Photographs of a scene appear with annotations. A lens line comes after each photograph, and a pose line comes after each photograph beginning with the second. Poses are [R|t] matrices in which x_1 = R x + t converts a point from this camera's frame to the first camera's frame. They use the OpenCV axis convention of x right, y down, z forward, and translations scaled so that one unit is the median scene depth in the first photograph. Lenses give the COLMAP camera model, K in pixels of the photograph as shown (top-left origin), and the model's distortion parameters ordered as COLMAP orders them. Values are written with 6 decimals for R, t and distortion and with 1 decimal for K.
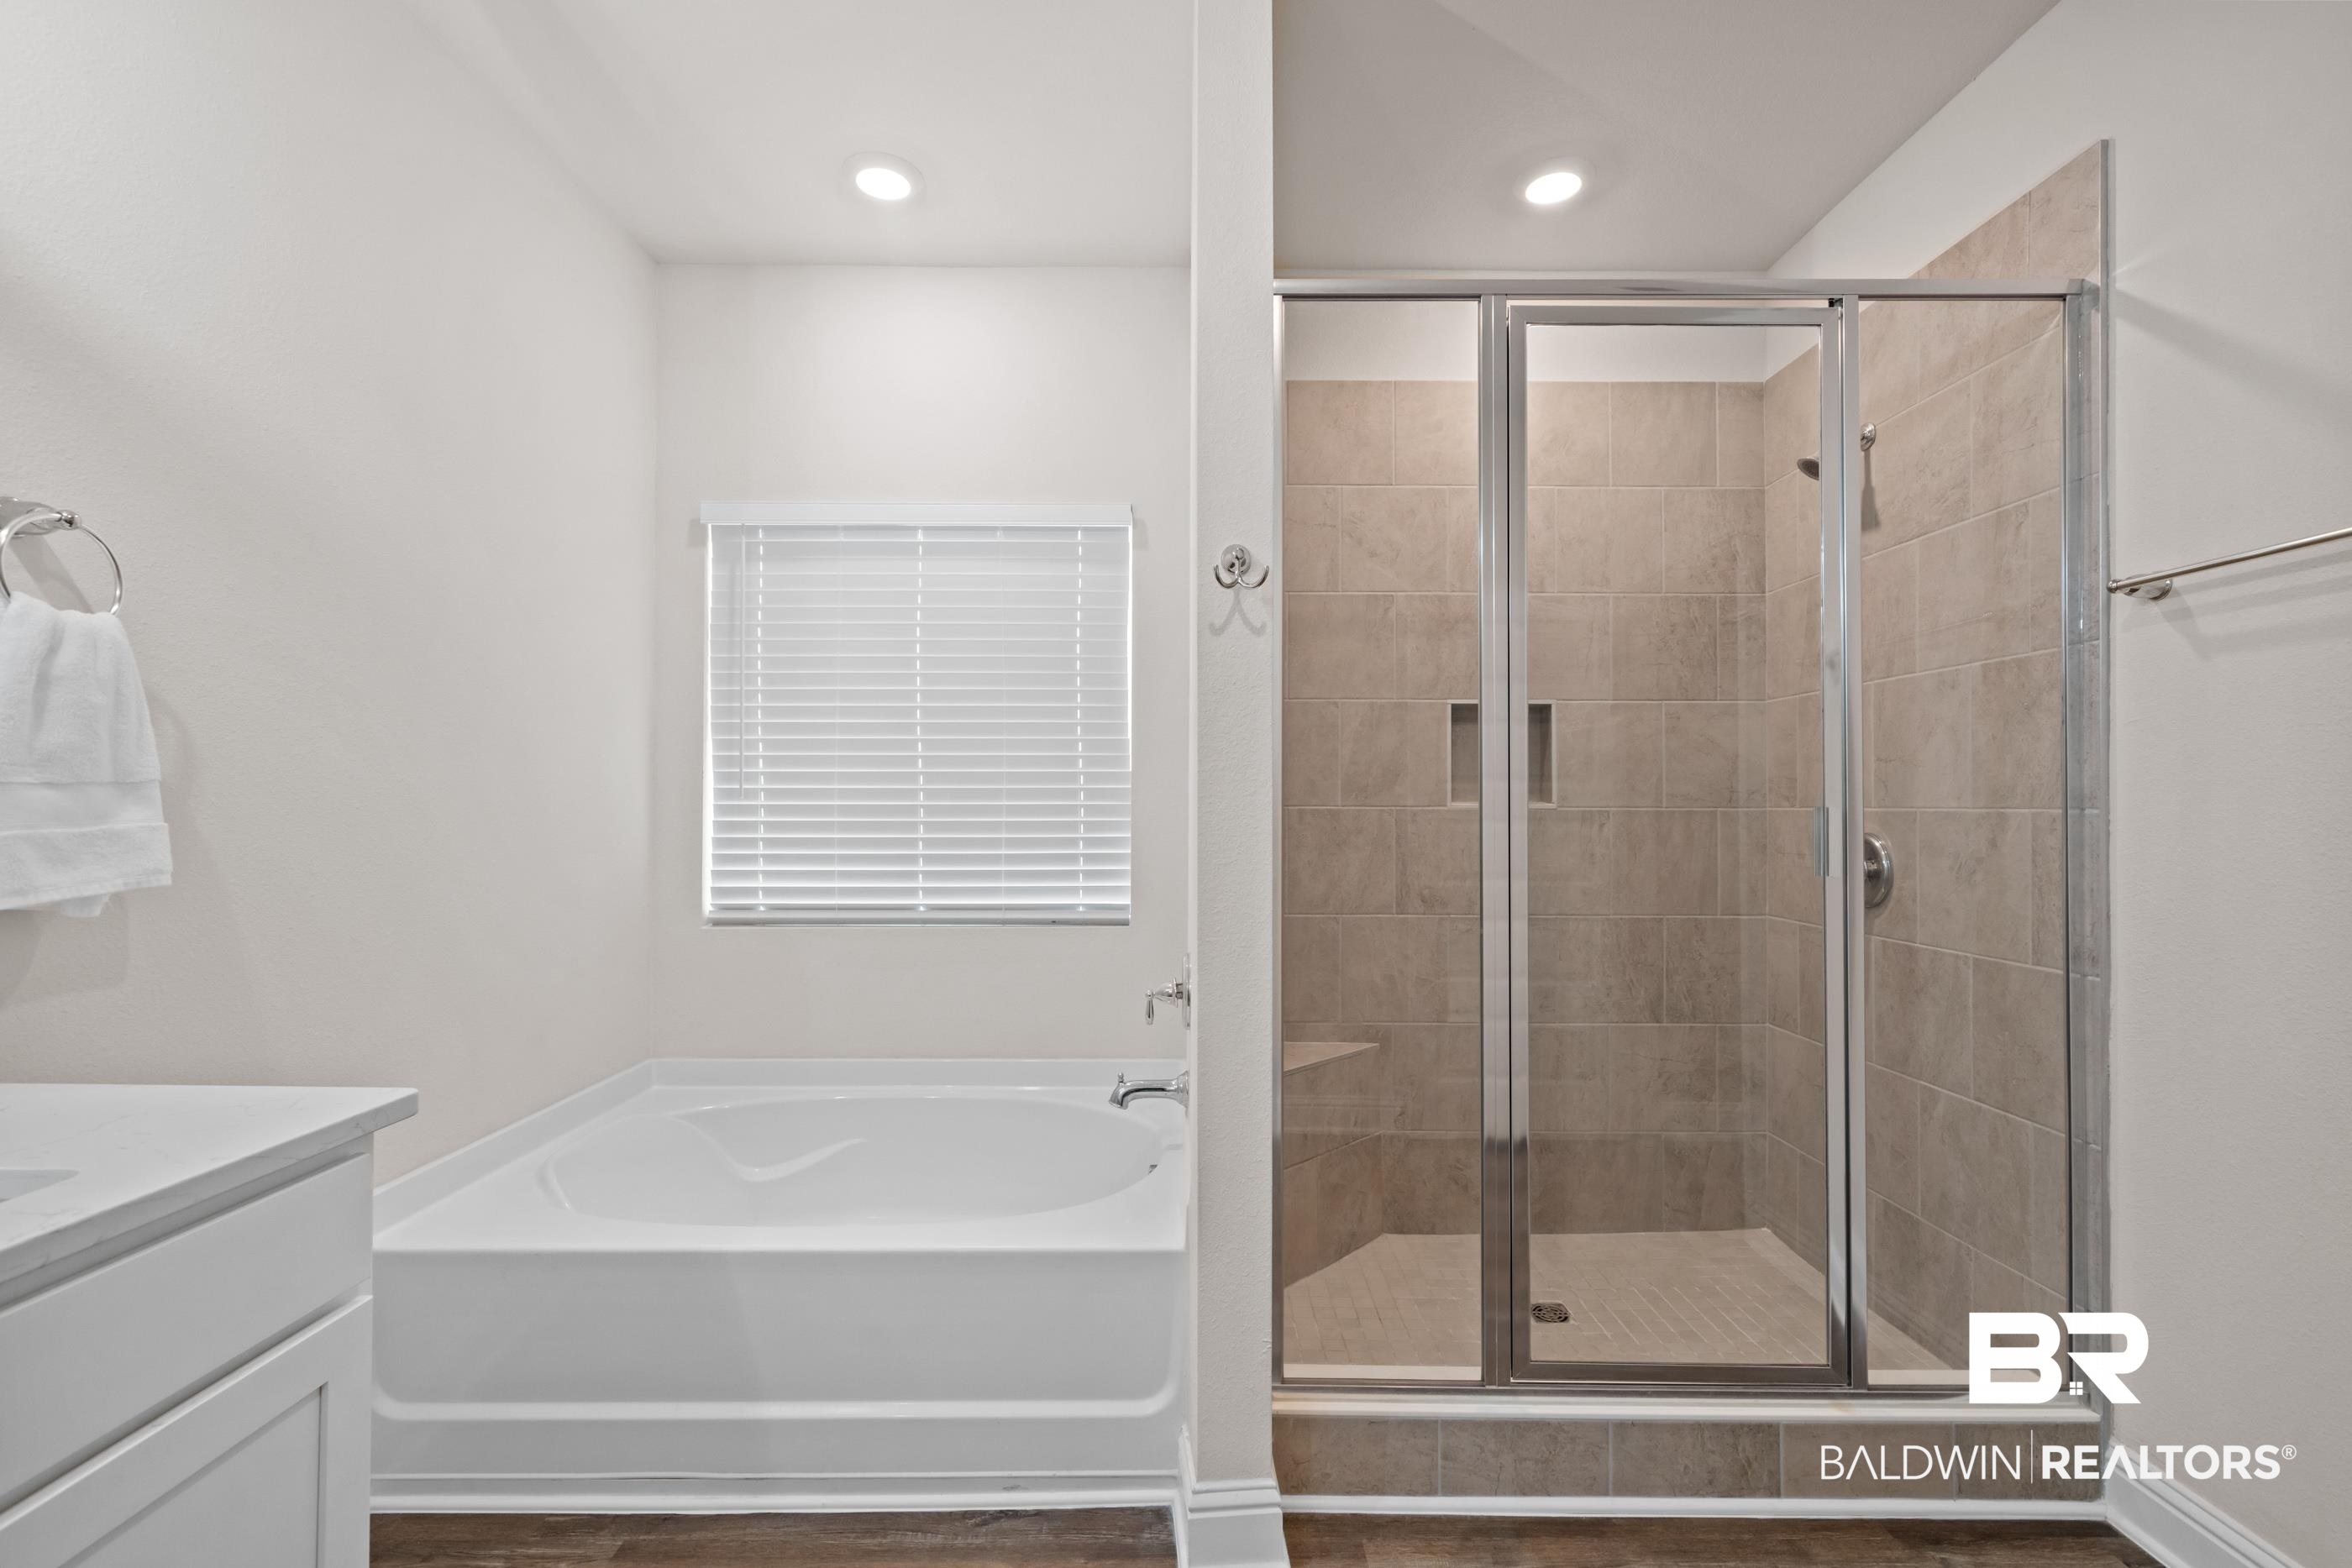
lens RADIAL K [[1028.1, 0, 1185.9], [0, 1028.1, 786.9], [0, 0, 1]] dist [0.005007, -0.000533]
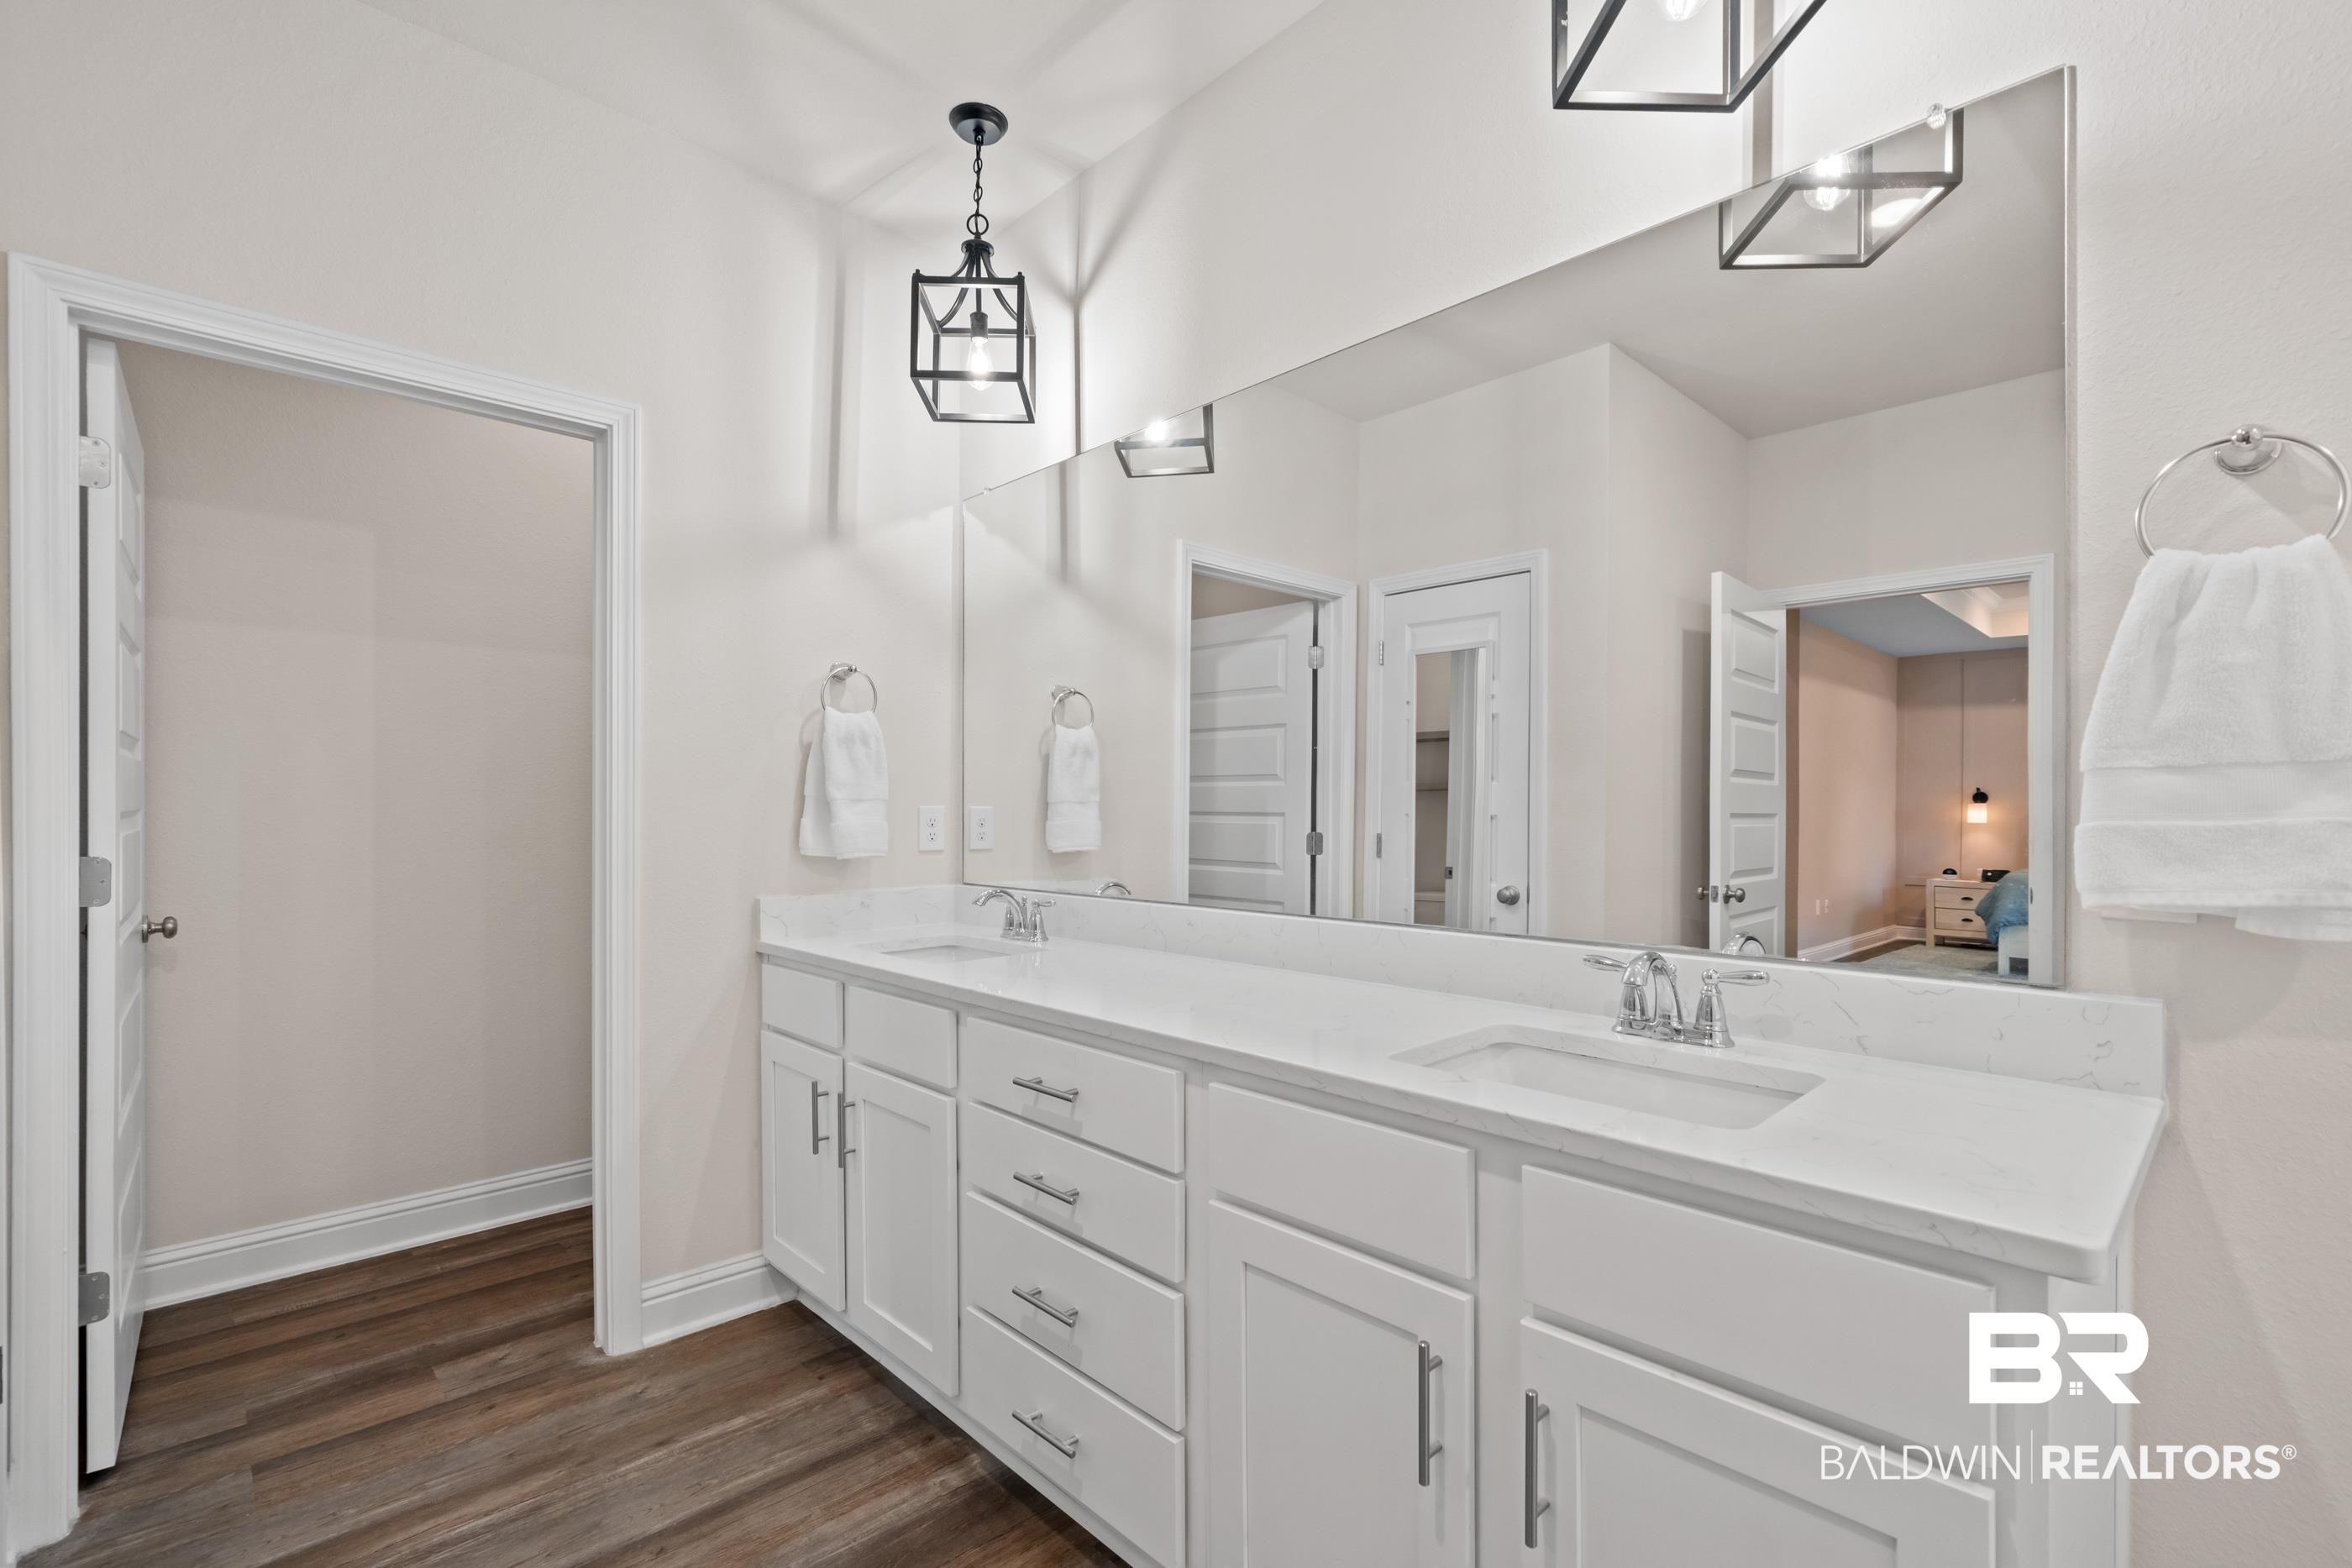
lens RADIAL K [[1028.1, 0, 1190.8], [0, 1028.1, 804.6], [0, 0, 1]] dist [0.005007, -0.000533]
pose [[-0.710855, -0.009907, -0.703269, 0.032982], [0.007507, 0.999737, -0.021671, 0.021433], [0.703298, -0.020684, -0.710594, 0.561529]]
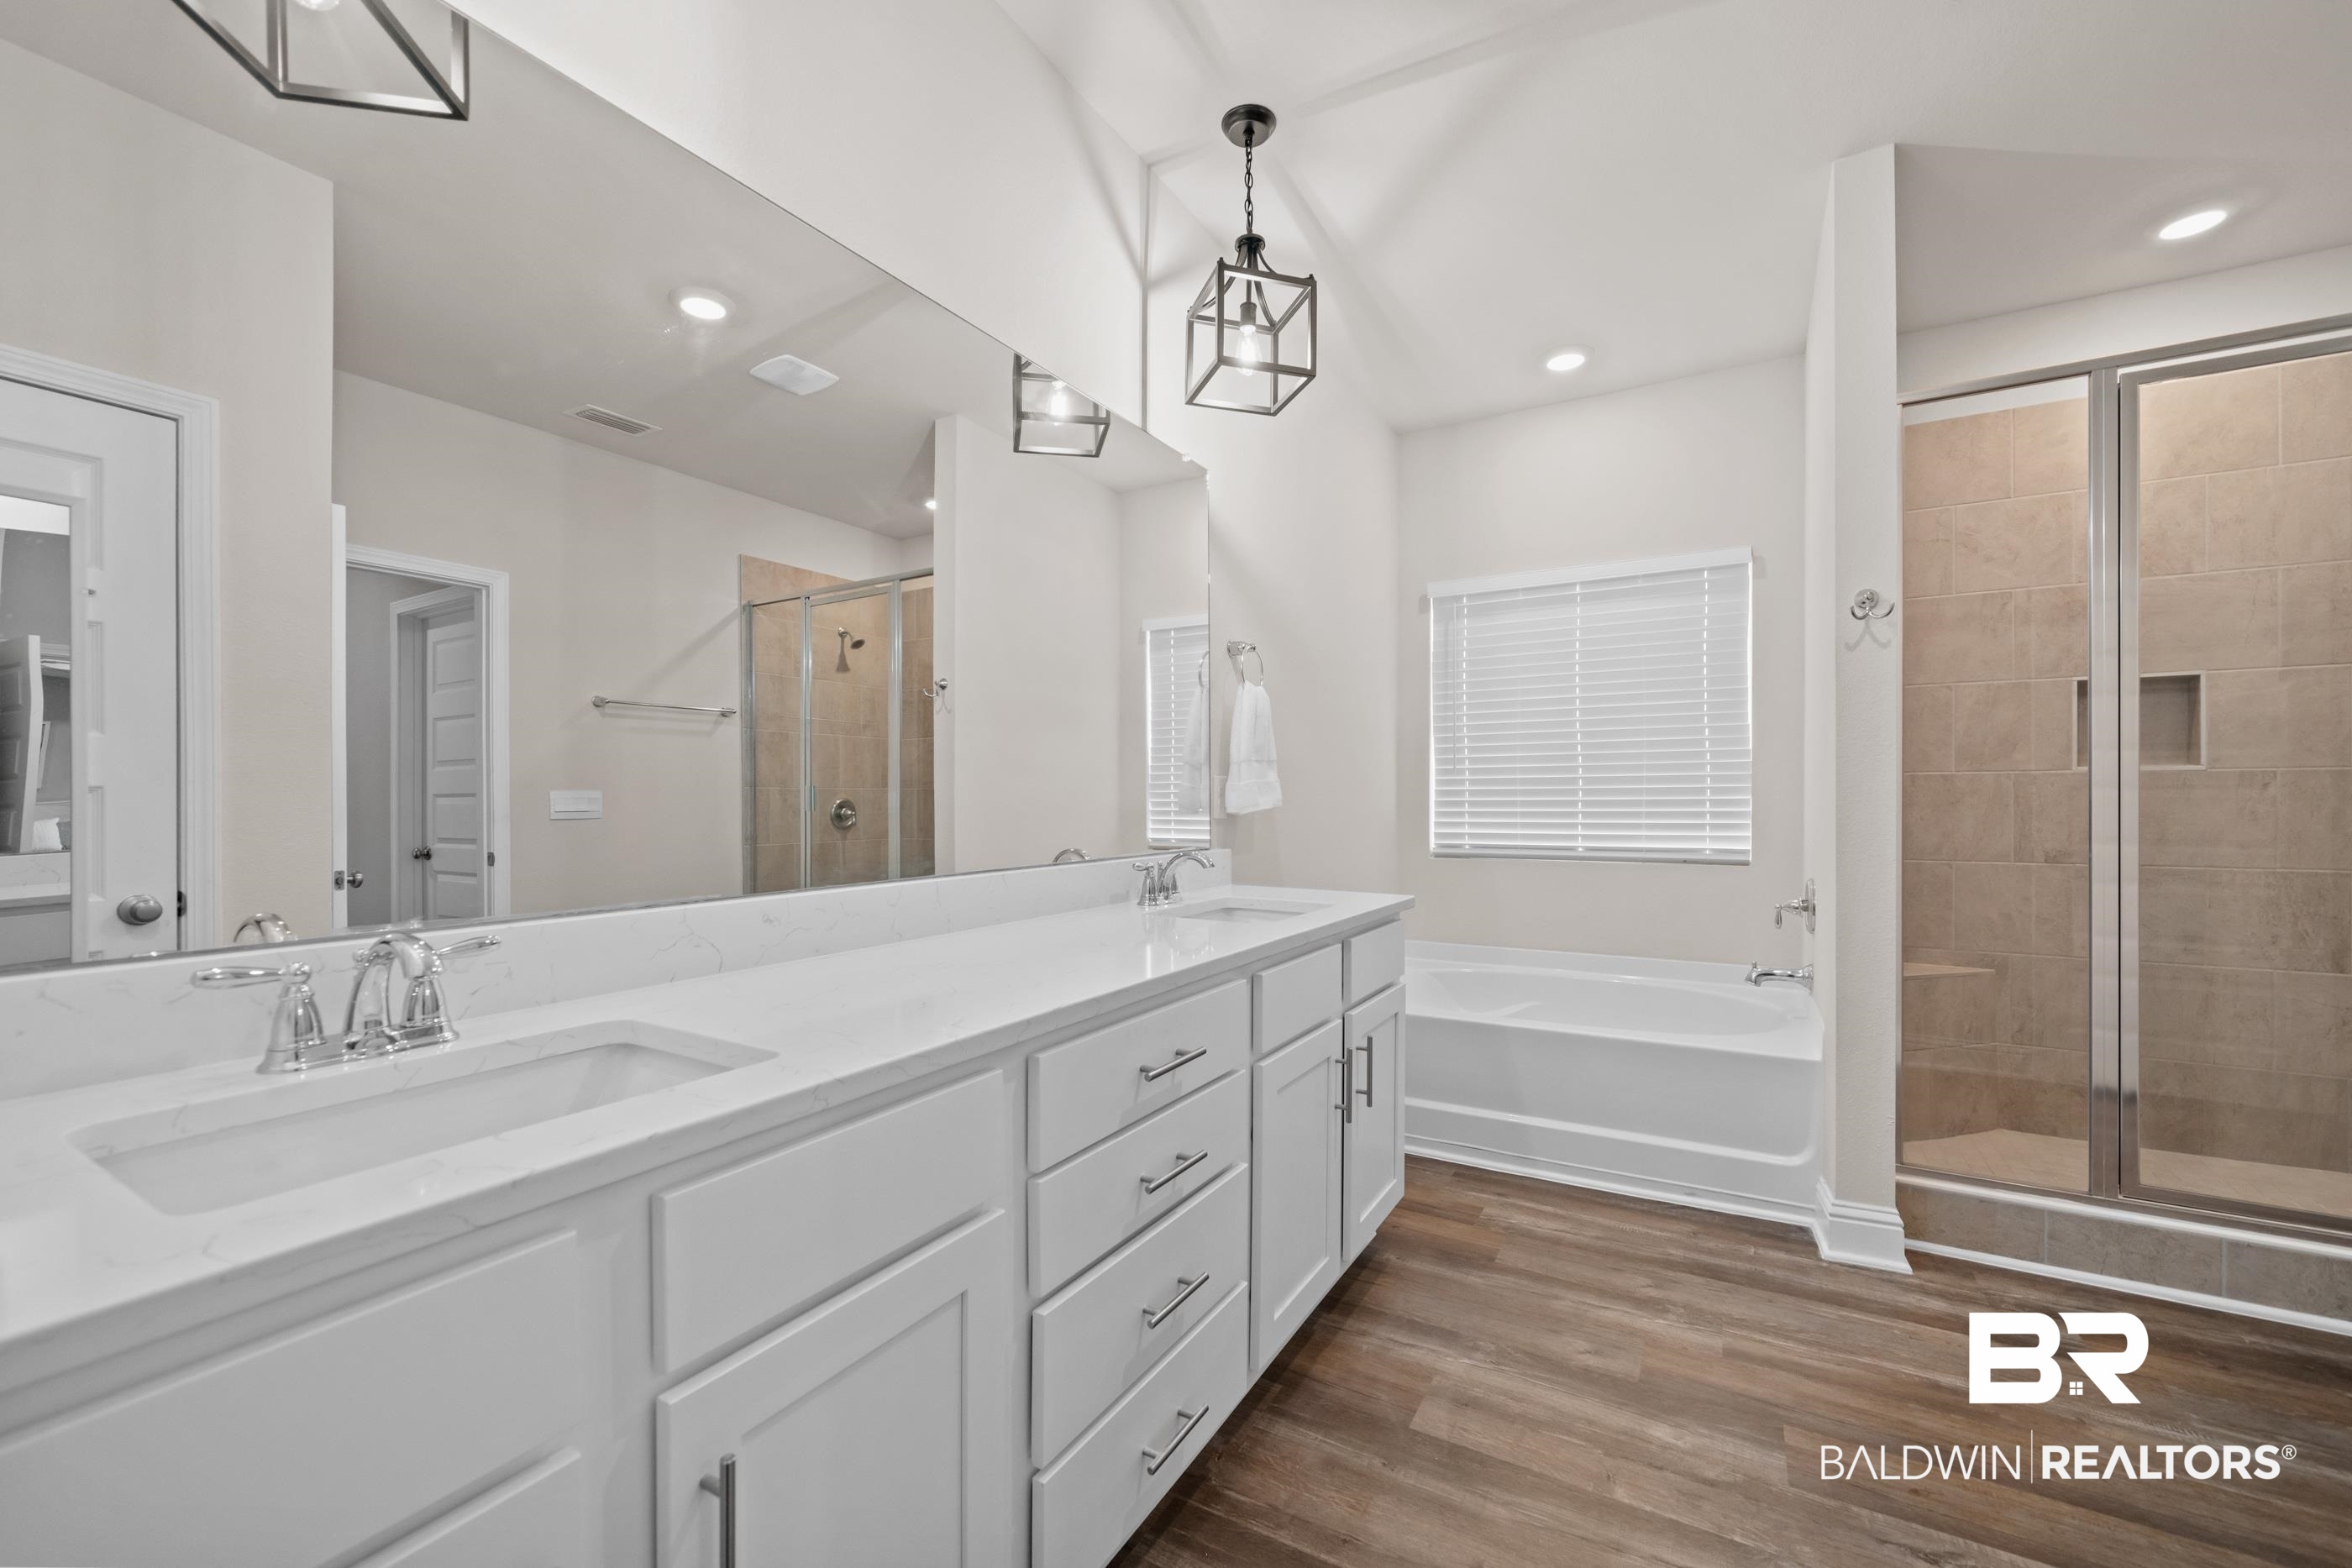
lens RADIAL K [[940.9, 0, 1179.4], [0, 940.9, 803.0], [0, 0, 1]] dist [-0.003907, 0.000597]
pose [[0.857575, -0.003165, -0.514349, -0.063792], [0.014107, 0.999750, 0.017369, 0.023584], [0.514165, -0.022151, 0.857405, -0.417537]]
